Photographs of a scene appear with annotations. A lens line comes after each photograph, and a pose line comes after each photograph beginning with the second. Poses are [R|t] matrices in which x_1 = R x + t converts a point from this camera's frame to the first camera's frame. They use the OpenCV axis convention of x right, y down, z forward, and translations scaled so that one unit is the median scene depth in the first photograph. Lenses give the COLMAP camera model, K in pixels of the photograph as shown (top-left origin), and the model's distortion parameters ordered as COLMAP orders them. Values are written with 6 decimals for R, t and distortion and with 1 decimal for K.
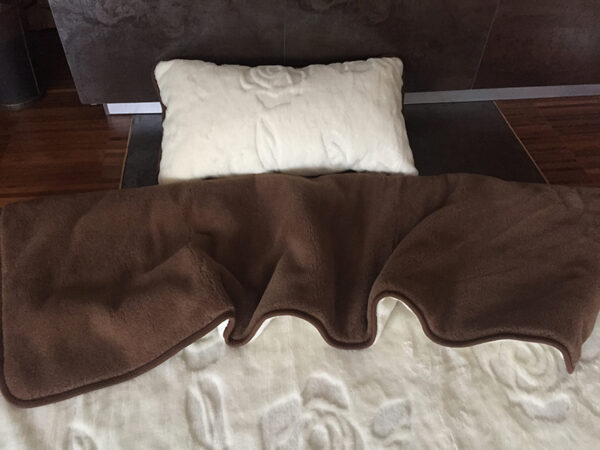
lens RADIAL K [[524.9, 0, 302.4], [0, 524.9, 227.2], [0, 0, 1]] dist [0.082479, -0.128478]
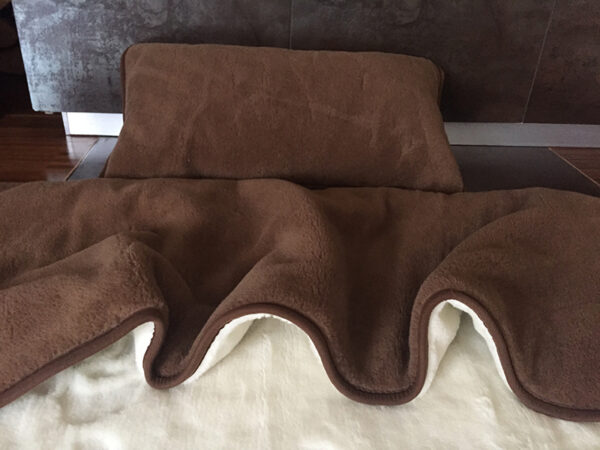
lens RADIAL K [[524.9, 0, 301.6], [0, 524.9, 223.8], [0, 0, 1]] dist [0.082479, -0.128478]
pose [[0.998814, 0.035144, -0.033702, 0.027878], [-0.043828, 0.950438, -0.307810, 0.230570], [0.021215, 0.308922, 0.950851, 0.440835]]
